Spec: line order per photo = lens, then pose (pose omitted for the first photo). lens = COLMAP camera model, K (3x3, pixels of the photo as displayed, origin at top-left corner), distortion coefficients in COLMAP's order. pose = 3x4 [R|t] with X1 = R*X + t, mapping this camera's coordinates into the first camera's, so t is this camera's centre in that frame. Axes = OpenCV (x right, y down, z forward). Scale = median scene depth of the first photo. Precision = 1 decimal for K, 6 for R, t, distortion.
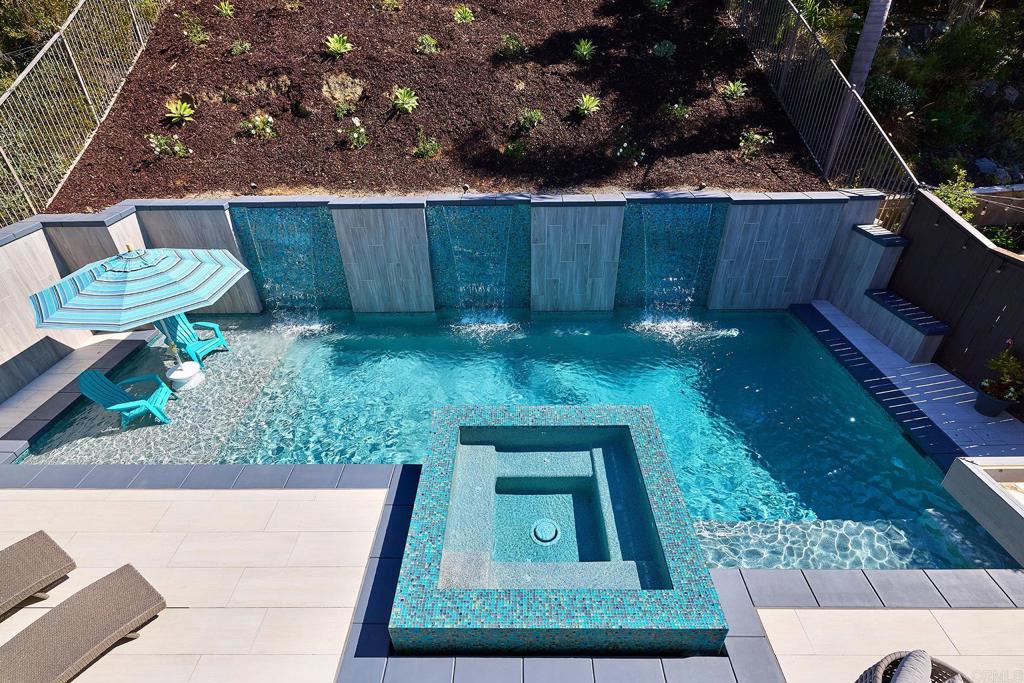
lens RADIAL K [[491.6, 0, 506.9], [0, 491.6, 337.1], [0, 0, 1]] dist [0.002274, -0.000309]
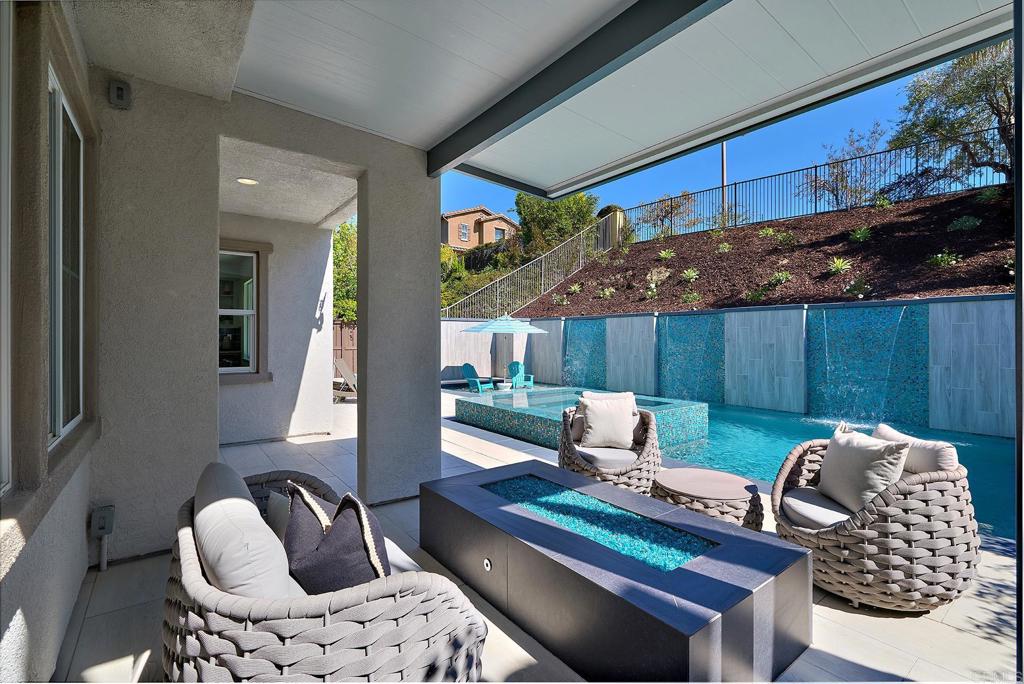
lens RADIAL K [[446.6, 0, 515.6], [0, 446.6, 342.2], [0, 0, 1]] dist [-0.001960, 0.000463]
pose [[0.615085, 0.020700, -0.788189, 0.583967], [-0.429965, 0.846744, -0.313297, 0.373244], [0.660909, 0.531598, 0.529720, 0.038584]]
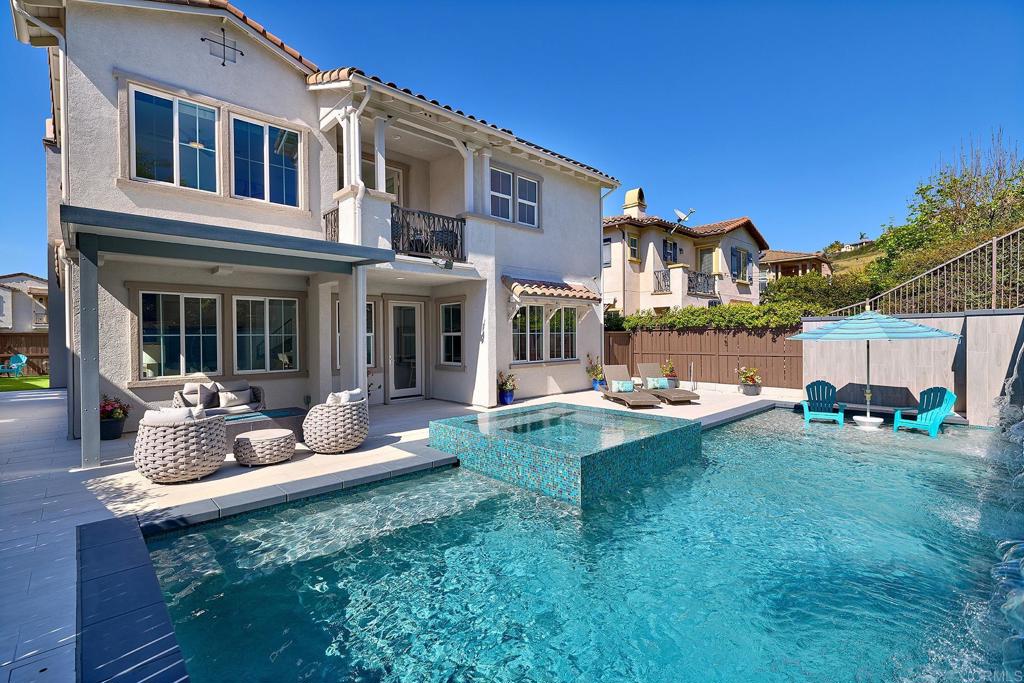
lens RADIAL K [[471.3, 0, 518.2], [0, 471.3, 338.9], [0, 0, 1]] dist [0.012639, 0.000295]
pose [[-0.709066, 0.022347, -0.704788, 0.623313], [-0.364470, 0.844016, 0.393445, -0.201090], [0.603644, 0.535853, -0.590318, 0.892352]]
